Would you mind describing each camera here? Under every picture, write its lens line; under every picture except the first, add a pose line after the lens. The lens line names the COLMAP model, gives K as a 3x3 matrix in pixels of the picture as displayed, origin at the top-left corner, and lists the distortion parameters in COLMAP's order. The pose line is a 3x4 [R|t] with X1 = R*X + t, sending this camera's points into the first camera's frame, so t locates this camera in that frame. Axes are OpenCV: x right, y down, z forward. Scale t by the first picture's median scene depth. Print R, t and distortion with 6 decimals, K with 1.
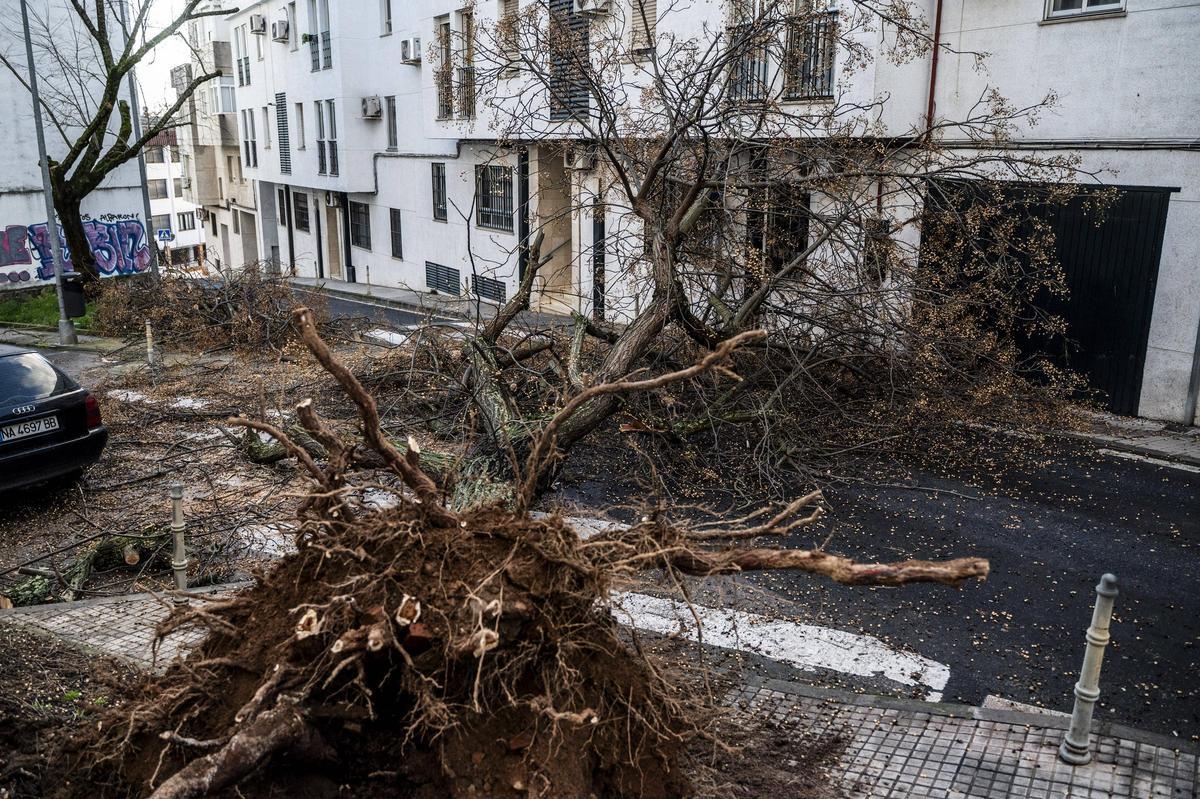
lens RADIAL K [[974.2, 0, 614.1], [0, 974.2, 394.7], [0, 0, 1]] dist [0.003436, -0.010594]
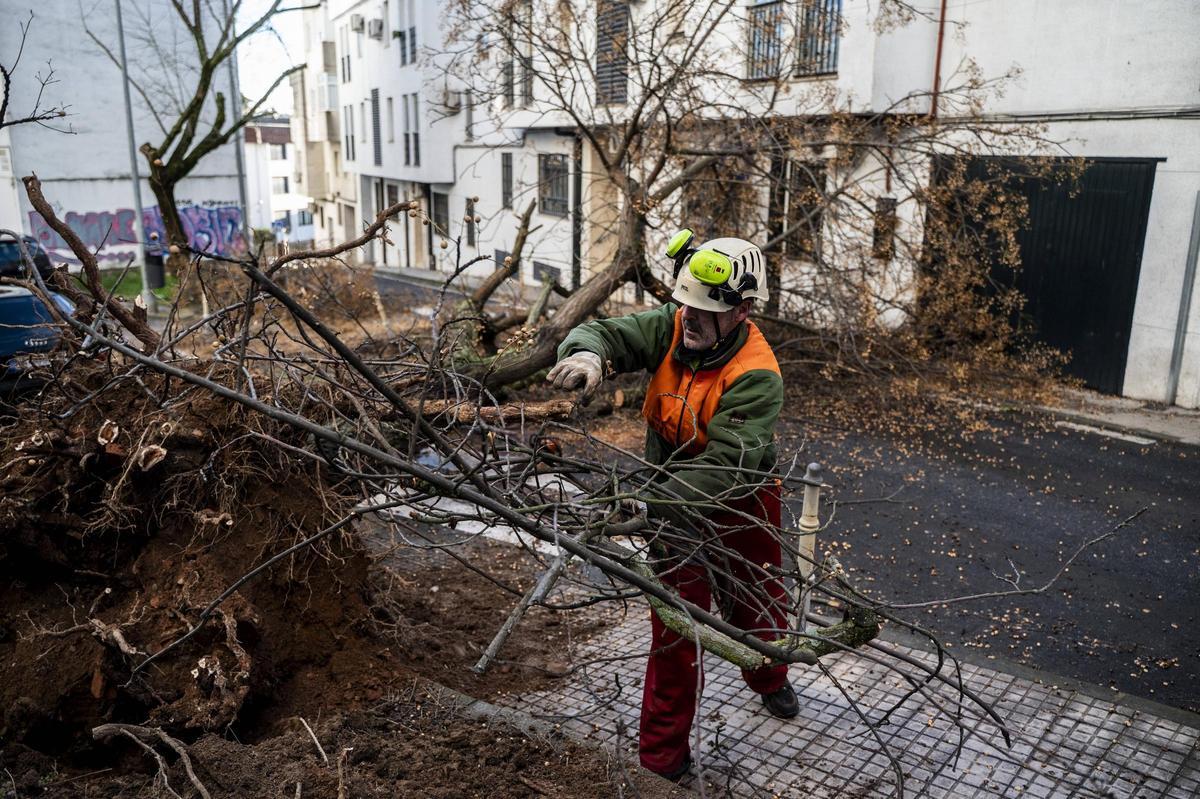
lens RADIAL K [[977.0, 0, 597.4], [0, 977.0, 394.7], [0, 0, 1]] dist [0.001429, -0.004809]
pose [[0.991501, 0.036685, -0.124824, 0.058160], [-0.037111, 0.999311, -0.001086, 0.017125], [0.124698, 0.005709, 0.992178, -0.011619]]
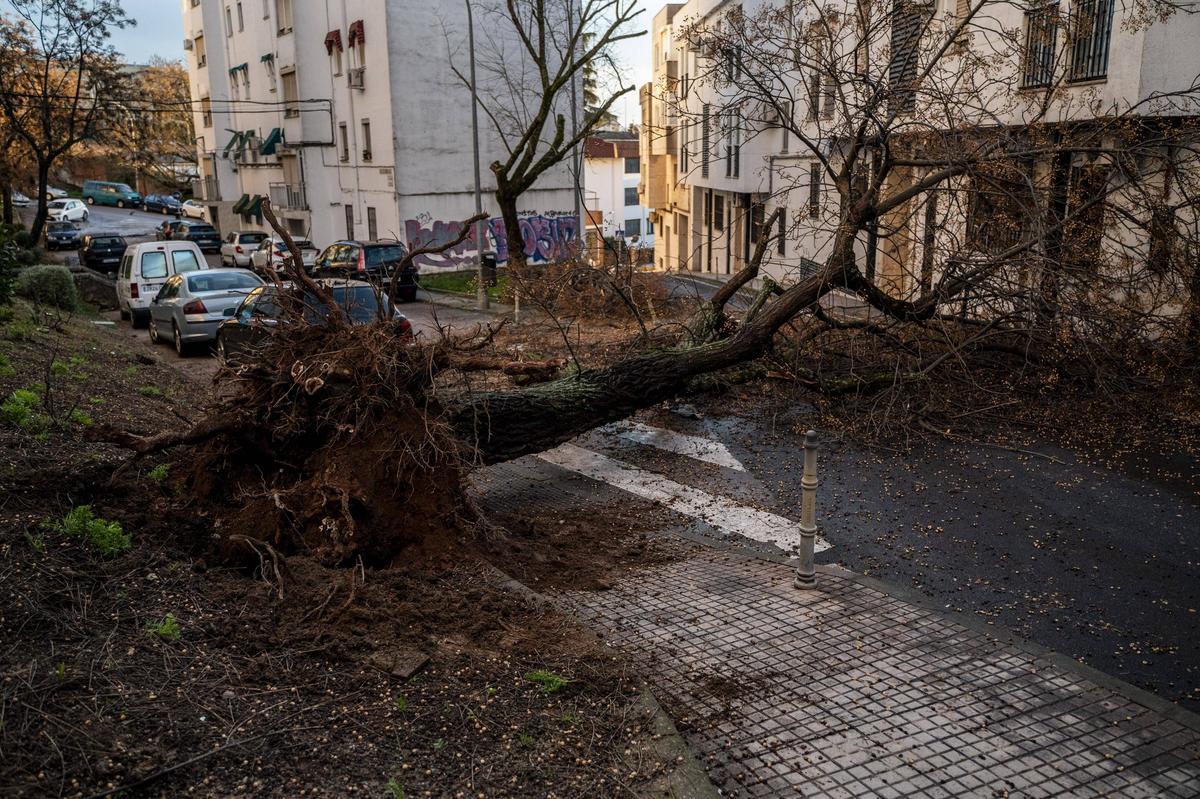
lens RADIAL K [[968.3, 0, 600.0], [0, 968.3, 399.5], [0, 0, 1]] dist [-0.000588, 0.001338]
pose [[0.887998, 0.095491, -0.449824, 0.118436], [-0.097311, 0.995070, 0.019136, 0.021002], [0.449434, 0.026780, 0.892912, -0.034960]]
